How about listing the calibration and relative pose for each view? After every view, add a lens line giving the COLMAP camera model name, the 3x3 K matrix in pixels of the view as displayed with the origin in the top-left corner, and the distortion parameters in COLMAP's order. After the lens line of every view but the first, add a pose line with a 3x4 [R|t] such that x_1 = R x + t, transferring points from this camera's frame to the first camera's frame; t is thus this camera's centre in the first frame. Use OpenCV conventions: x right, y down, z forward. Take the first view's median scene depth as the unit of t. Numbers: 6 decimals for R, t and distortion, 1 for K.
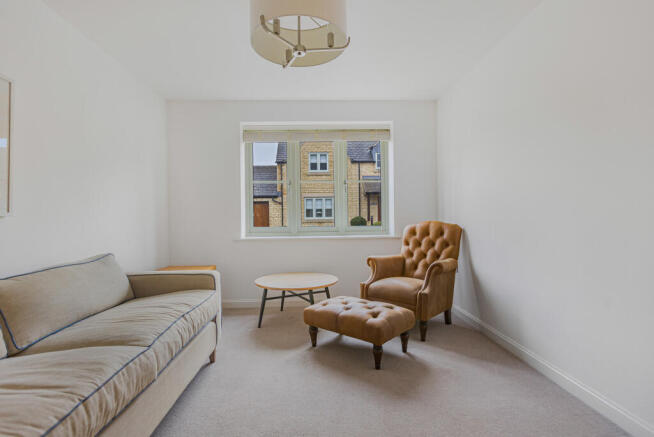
lens RADIAL K [[329.1, 0, 330.7], [0, 329.1, 220.2], [0, 0, 1]] dist [0.001831, 0.001325]
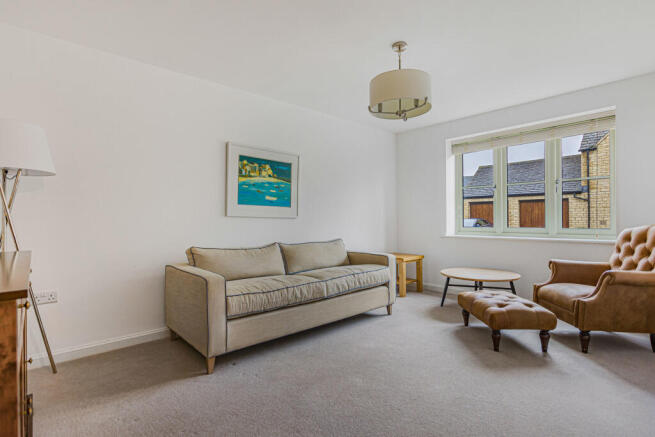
lens RADIAL K [[329.6, 0, 323.7], [0, 329.6, 217.5], [0, 0, 1]] dist [0.001831, 0.001325]
pose [[0.640842, 0.004854, -0.767657, 0.448244], [-0.009793, 0.999950, -0.001852, -0.006201], [0.767610, 0.008704, 0.640858, -0.146605]]
